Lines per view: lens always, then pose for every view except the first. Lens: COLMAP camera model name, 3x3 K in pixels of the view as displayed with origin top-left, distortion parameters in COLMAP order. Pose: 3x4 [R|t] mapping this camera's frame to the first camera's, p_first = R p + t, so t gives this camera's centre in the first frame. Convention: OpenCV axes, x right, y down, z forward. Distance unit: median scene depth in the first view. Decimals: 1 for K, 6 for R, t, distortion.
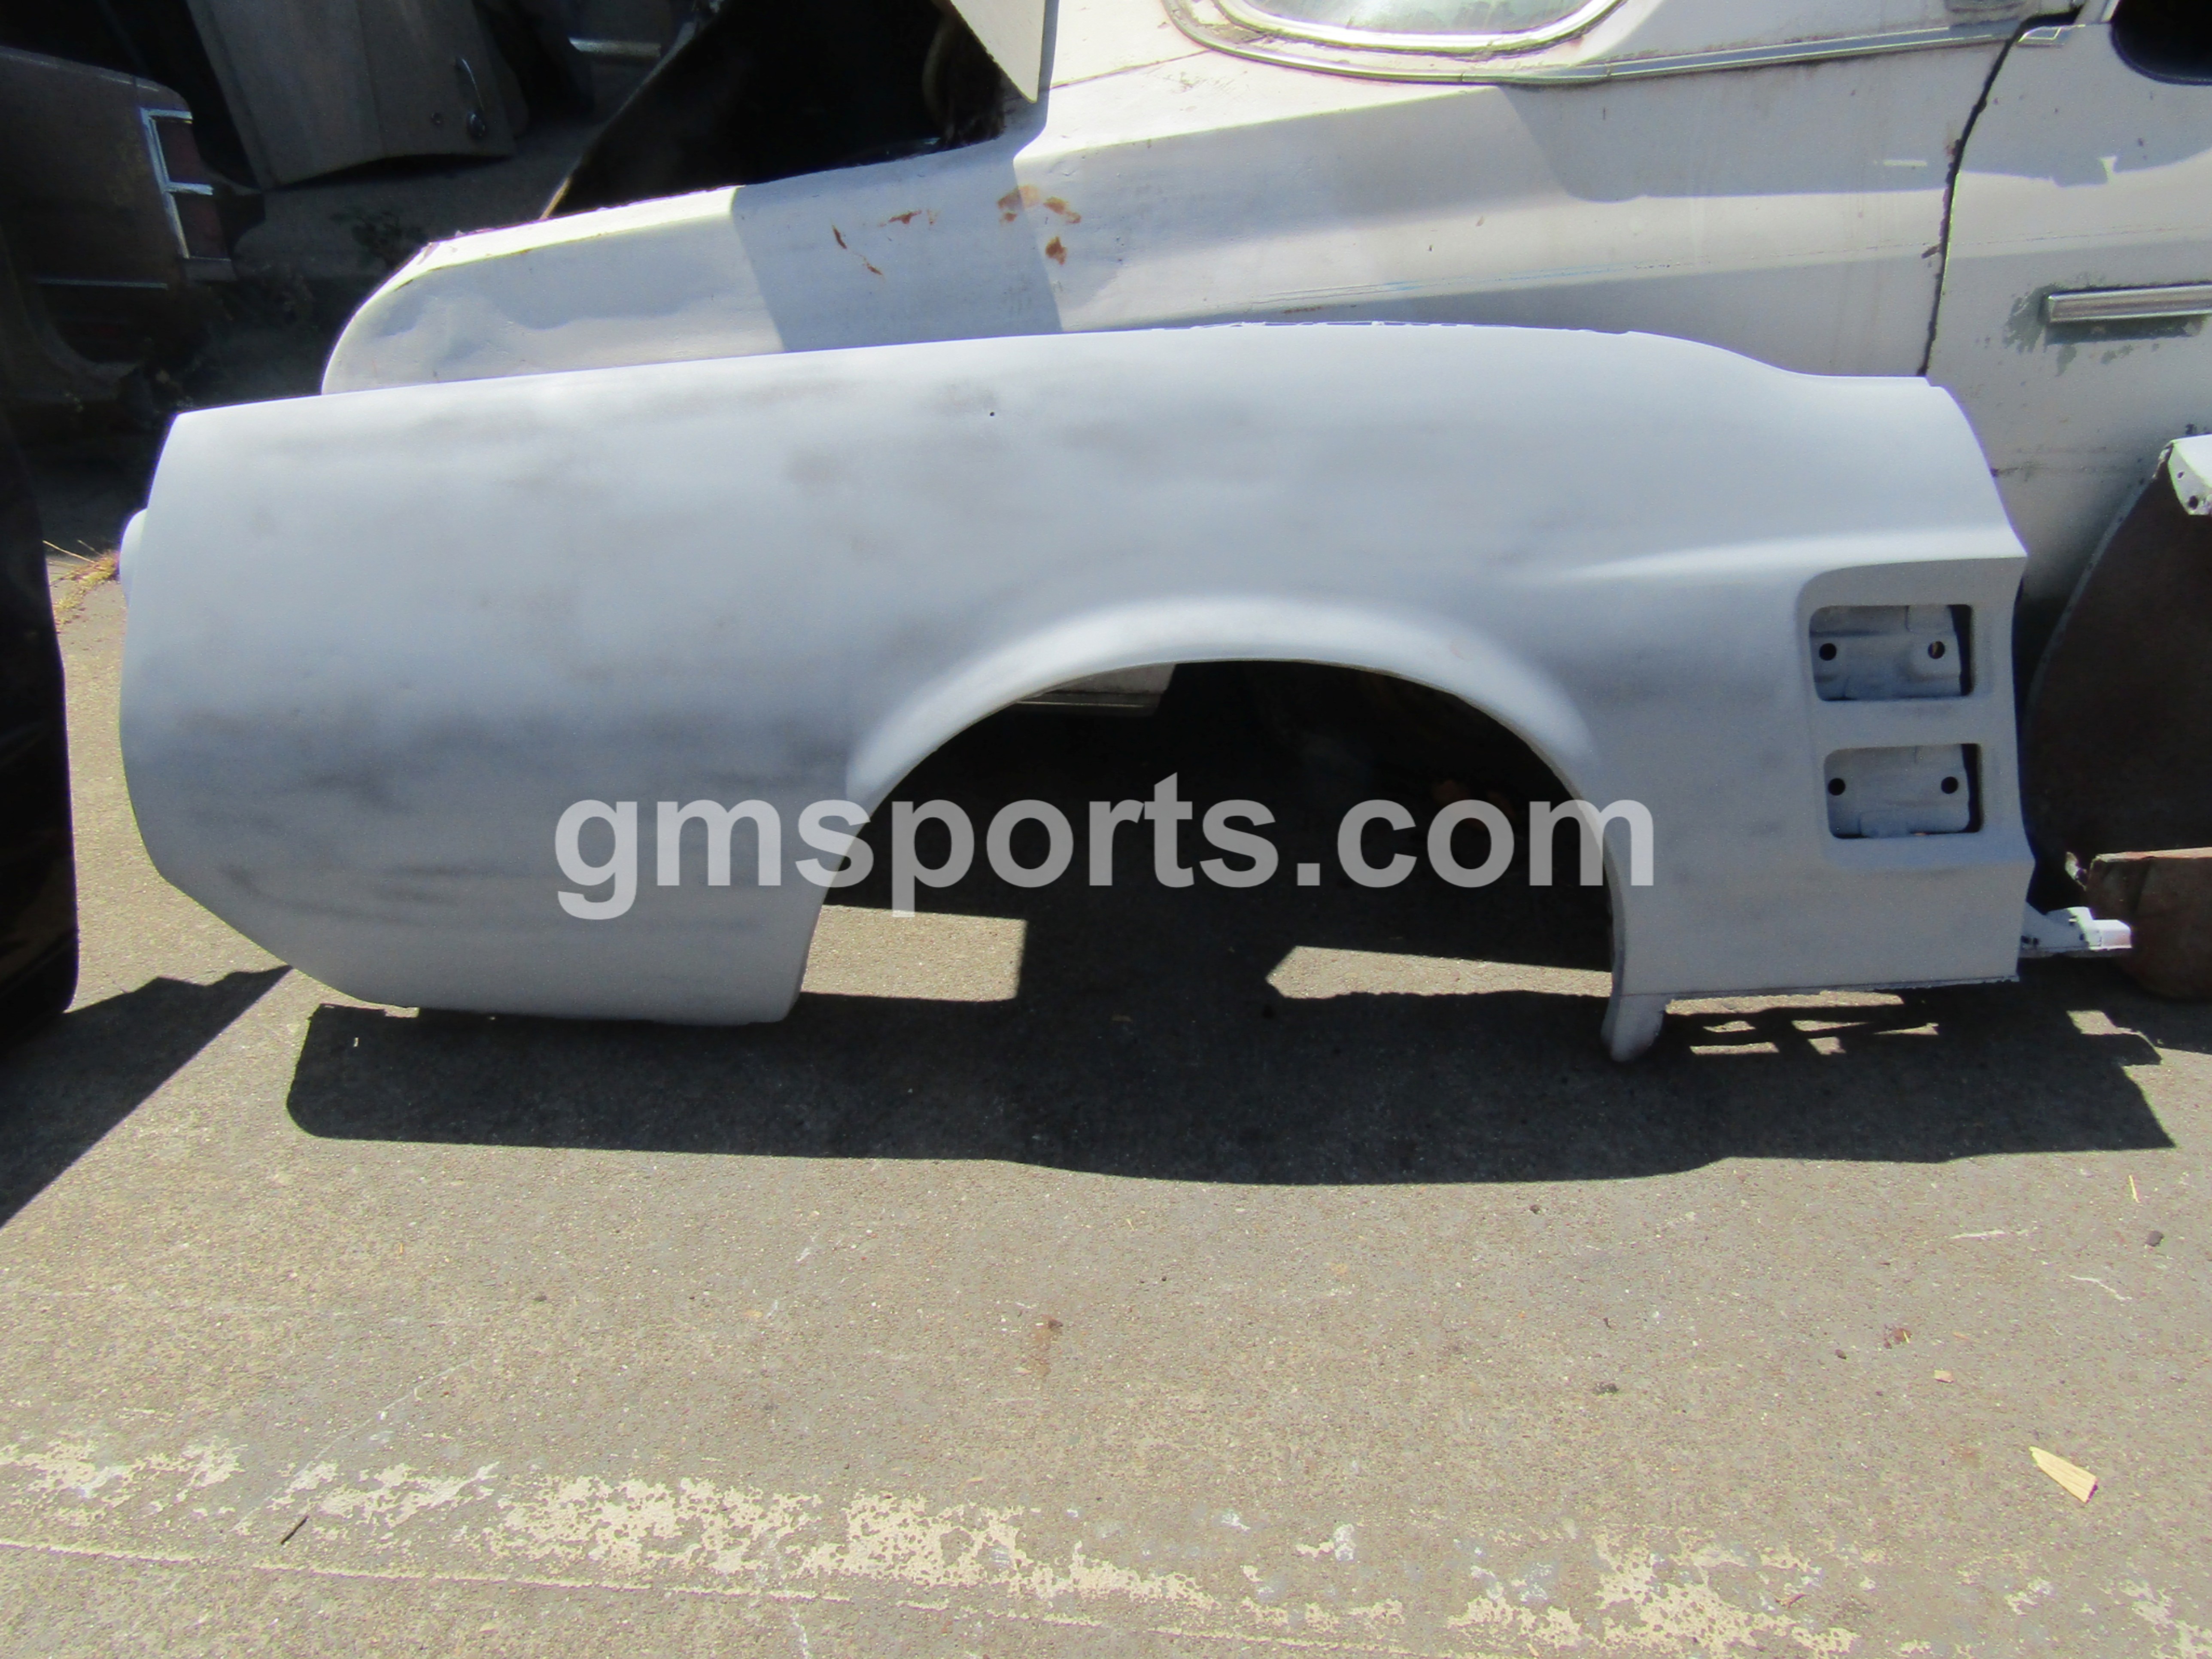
lens RADIAL K [[1573.8, 0, 1107.6], [0, 1573.8, 837.1], [0, 0, 1]] dist [-0.007839, -0.001713]
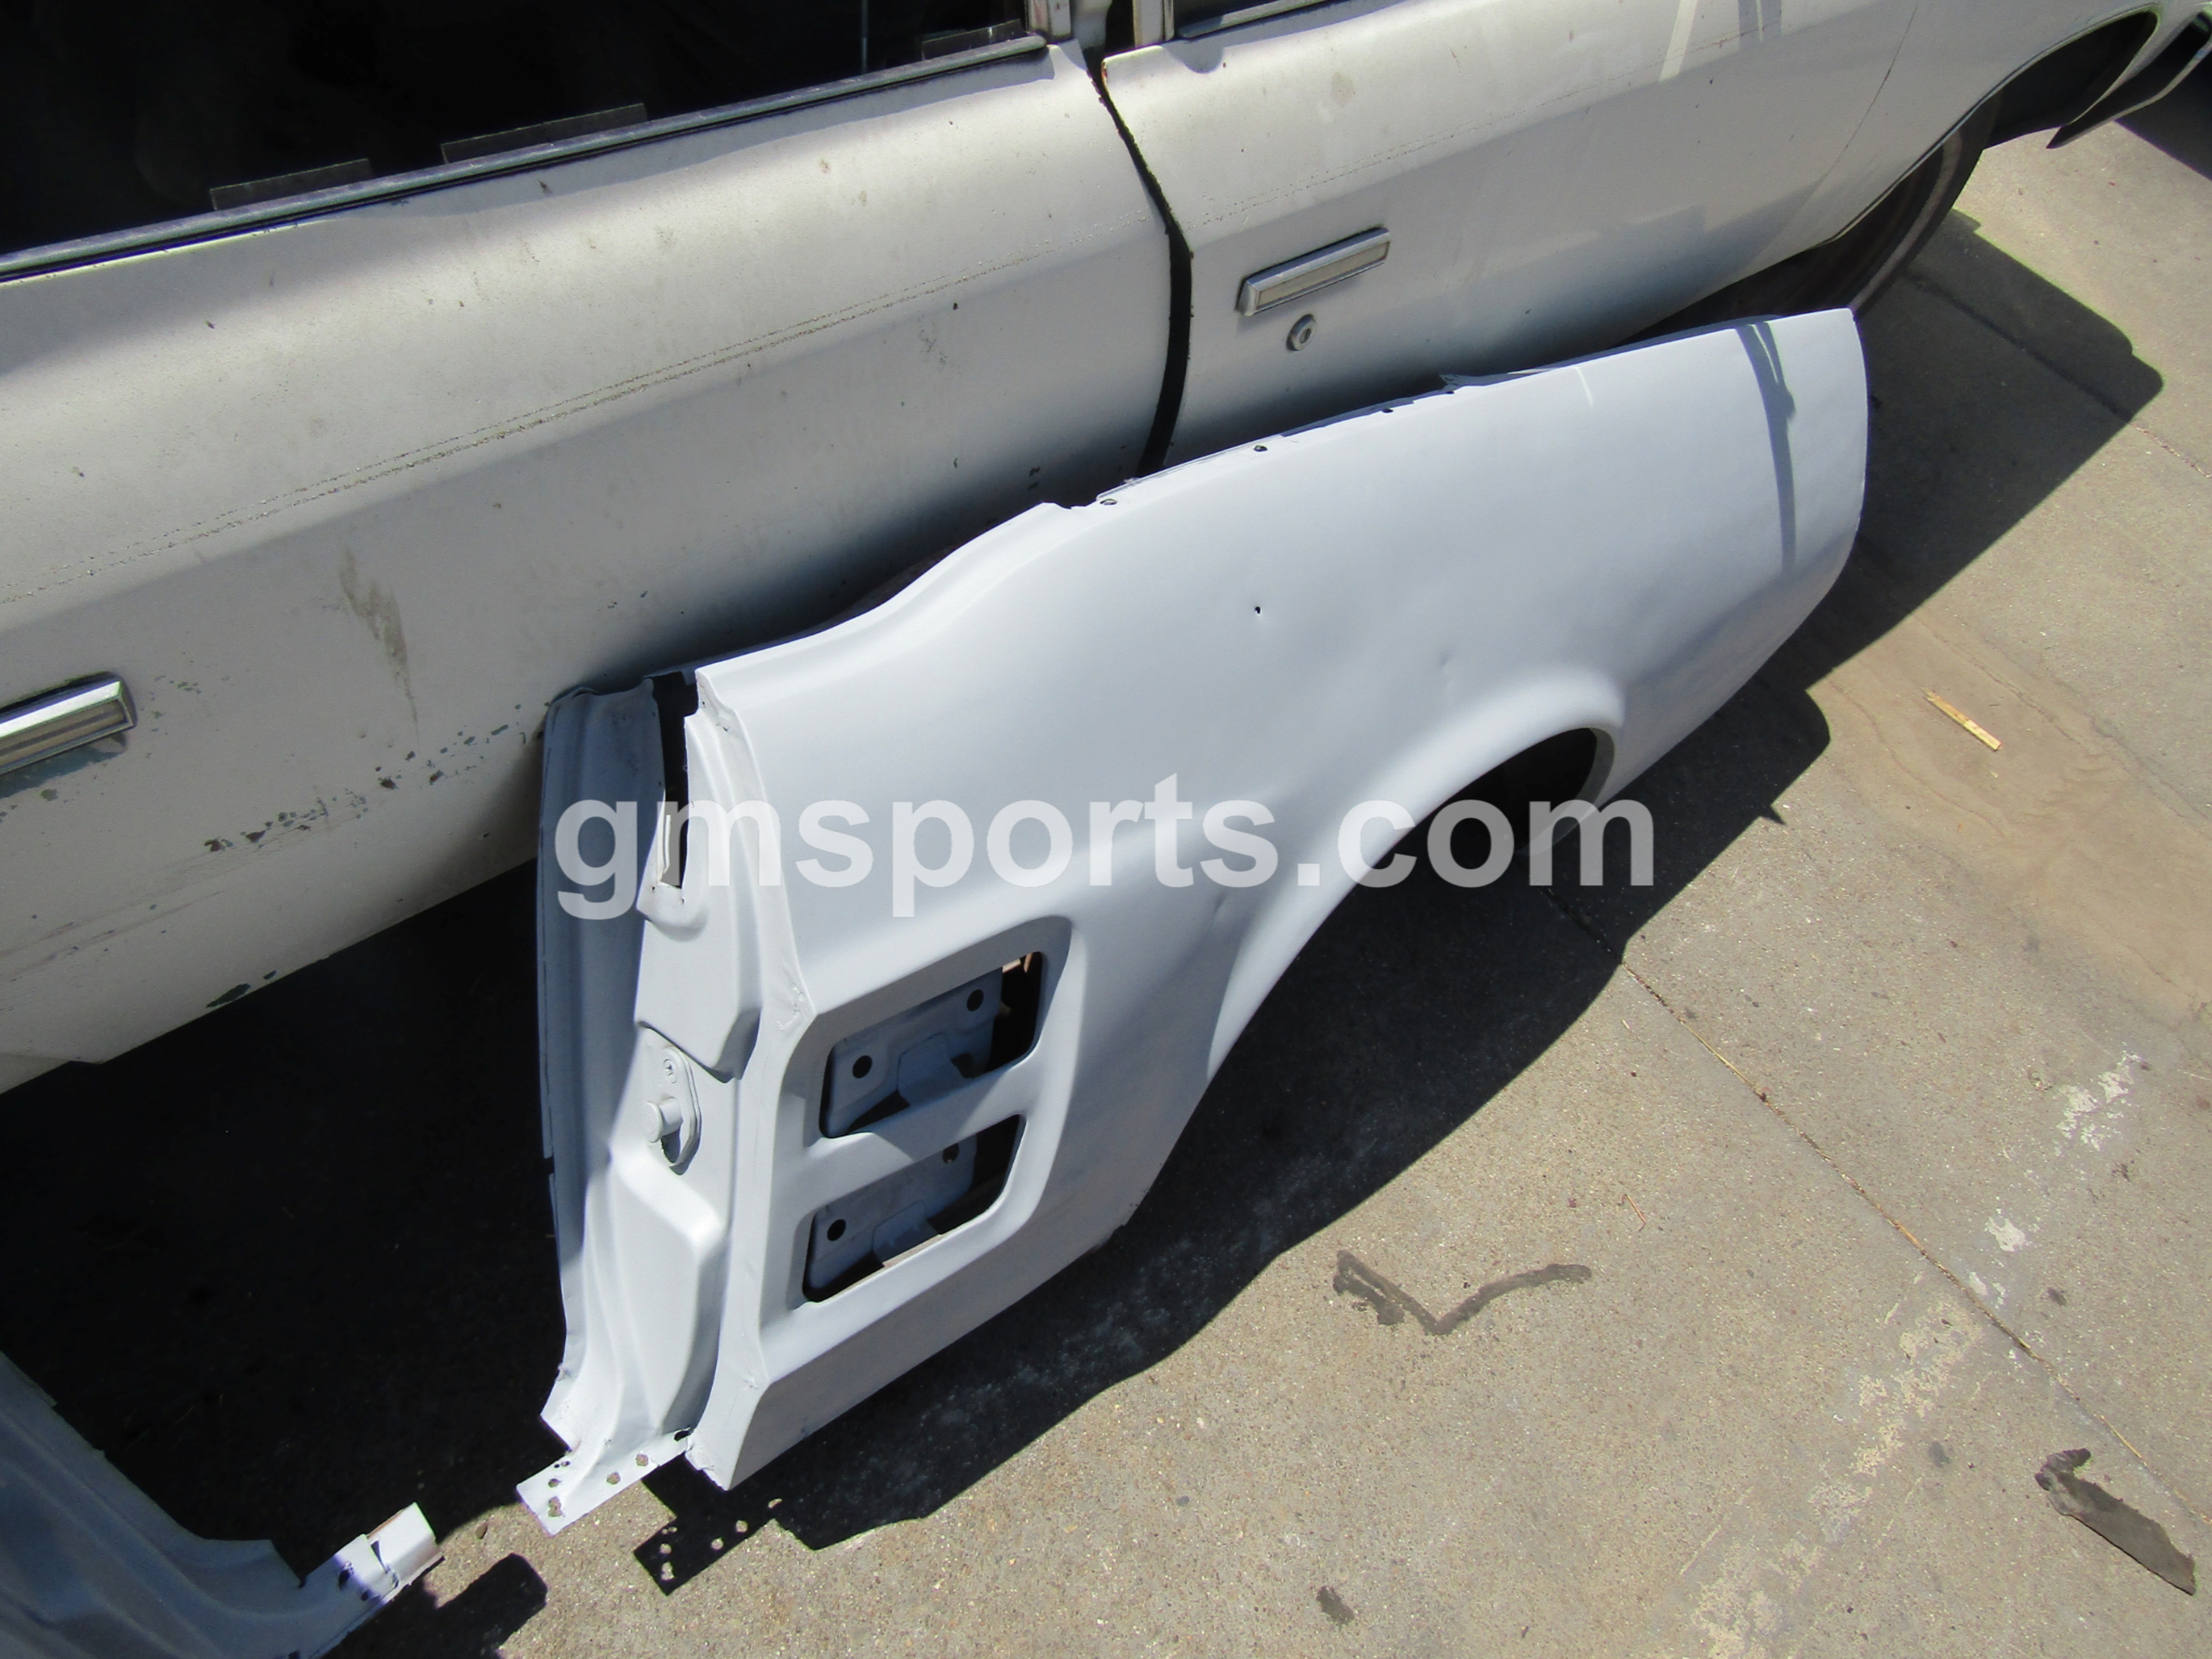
lens RADIAL K [[1573.8, 0, 1107.8], [0, 1573.8, 829.1], [0, 0, 1]] dist [-0.007839, -0.001713]
pose [[0.690347, -0.408696, 0.596983, 0.720003], [0.164274, 0.892154, 0.420804, -0.550602], [-0.704581, -0.192432, 0.683034, 0.504592]]
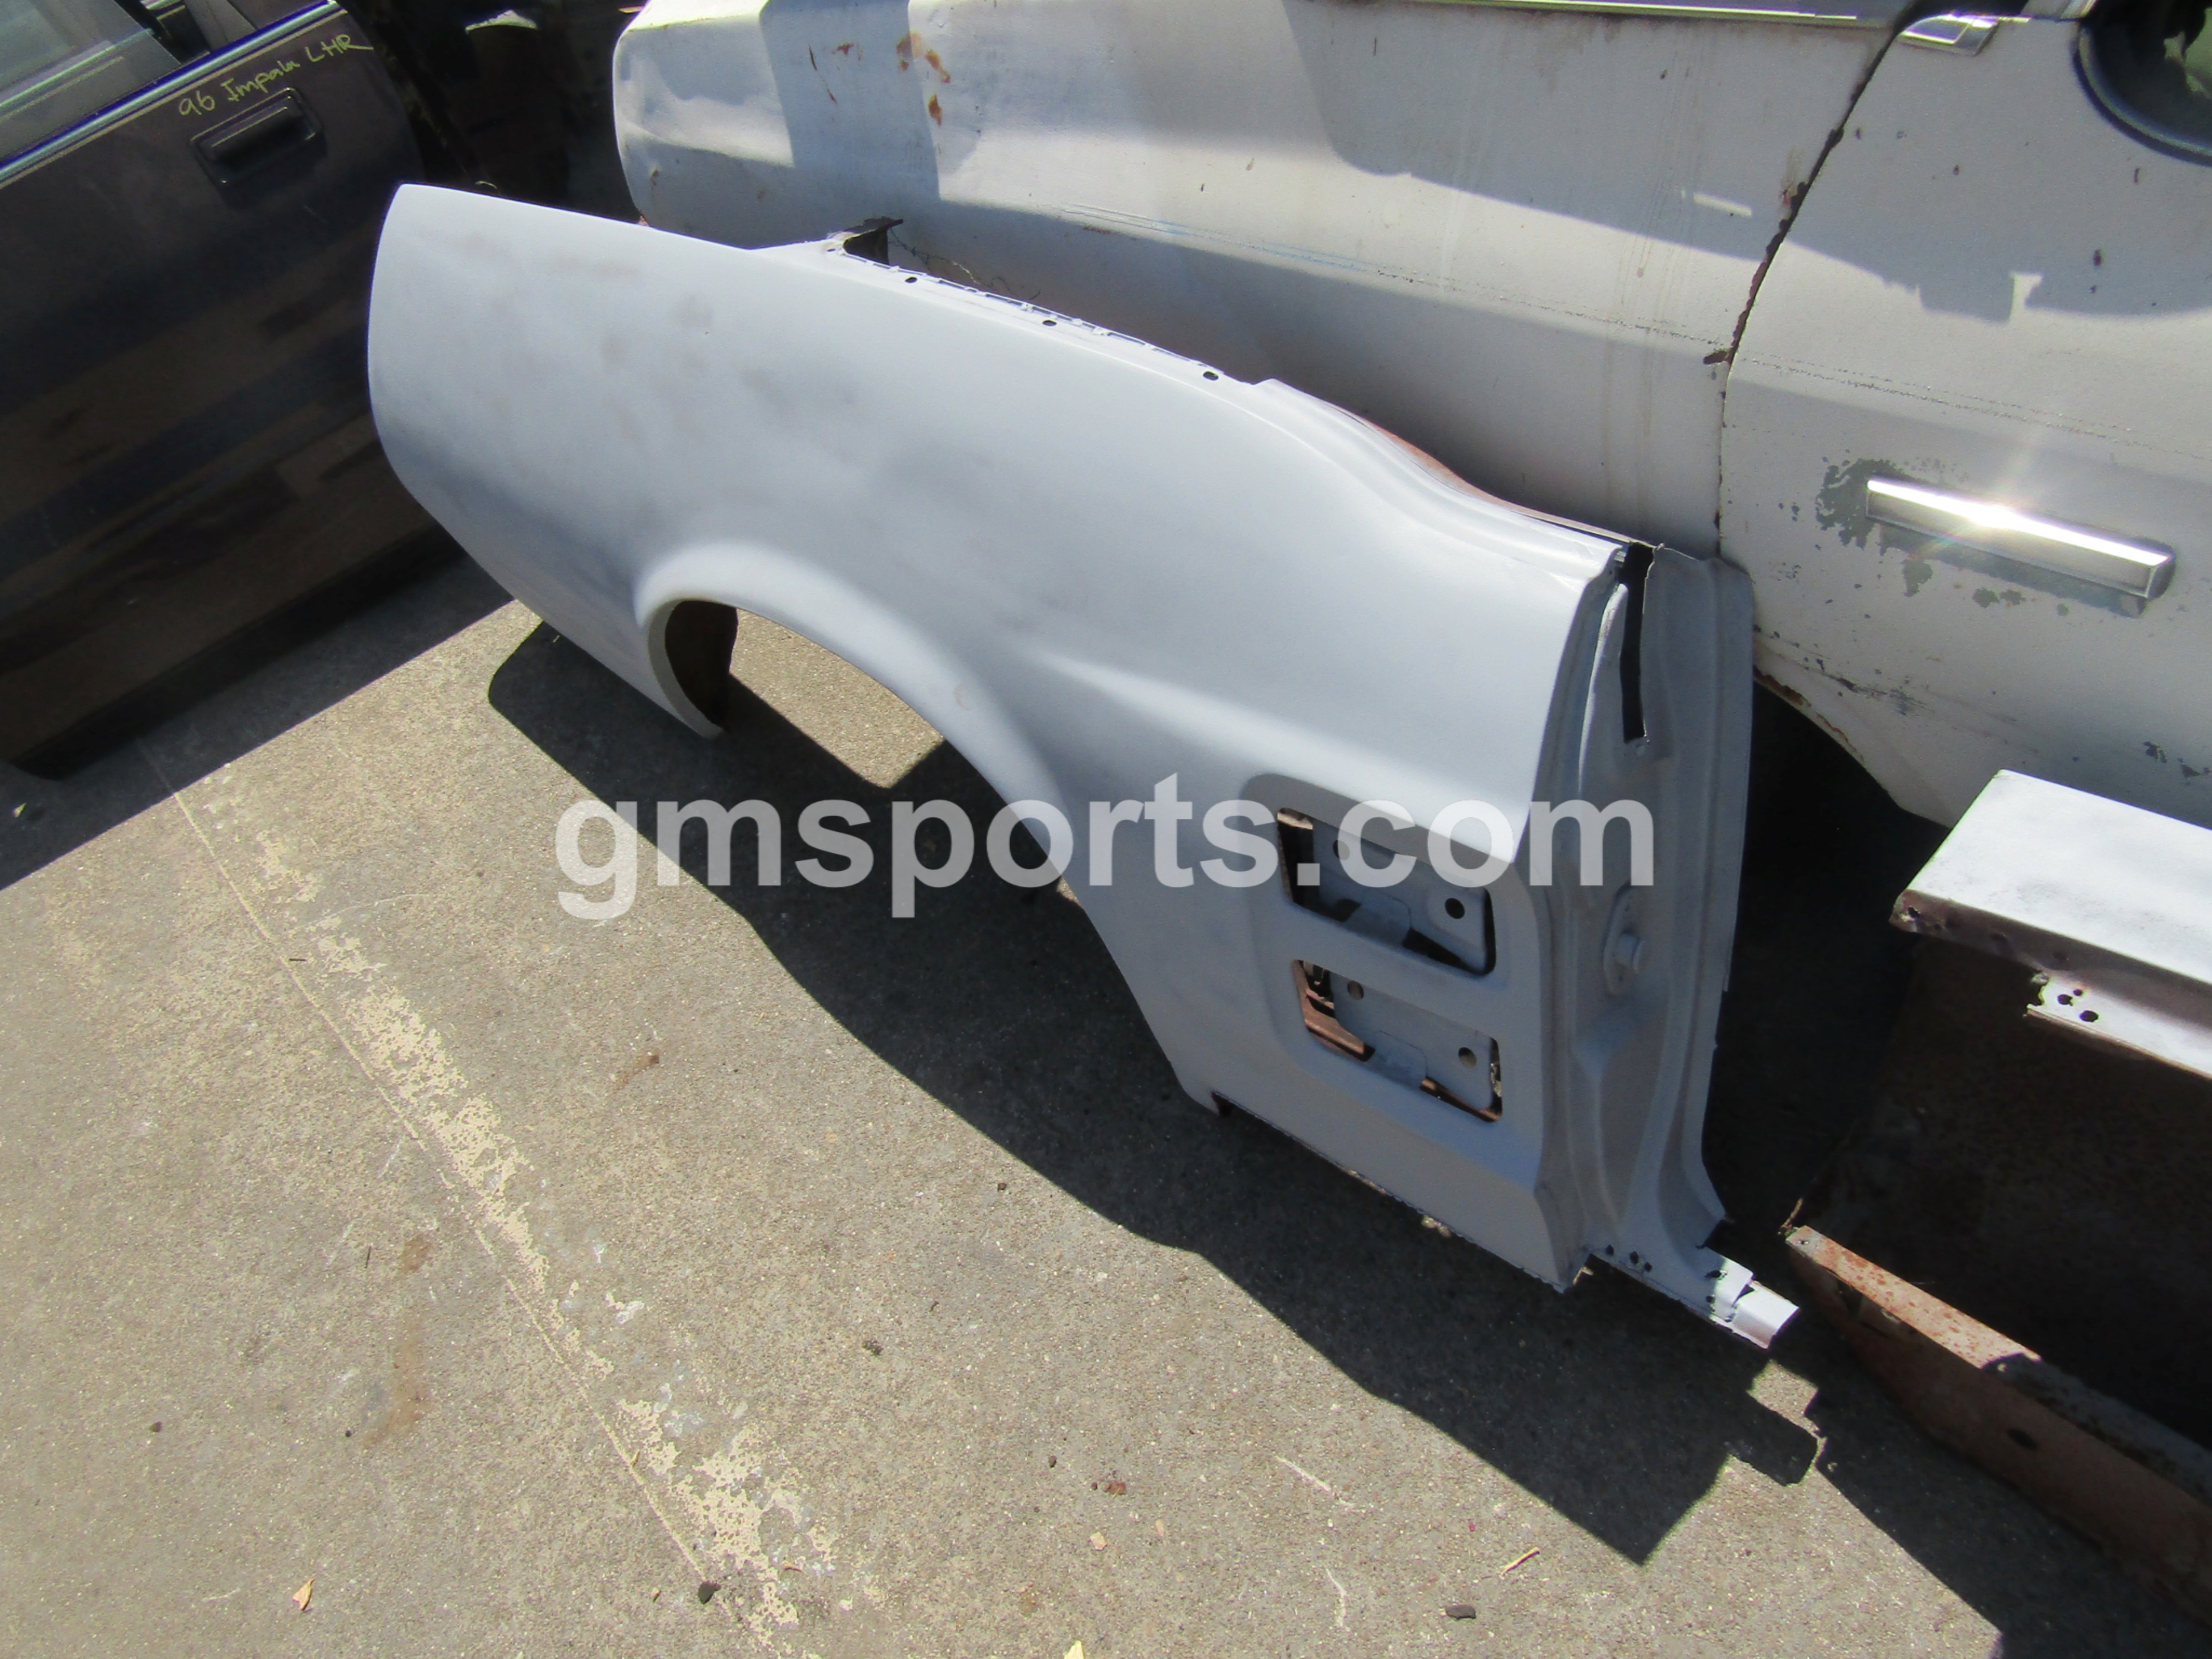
lens RADIAL K [[1573.8, 0, 1111.3], [0, 1573.8, 841.7], [0, 0, 1]] dist [-0.007839, -0.001713]
pose [[0.699220, 0.424287, -0.575389, 0.952693], [-0.164012, 0.878581, 0.448549, -0.528580], [0.695839, -0.219264, 0.683909, 0.411694]]
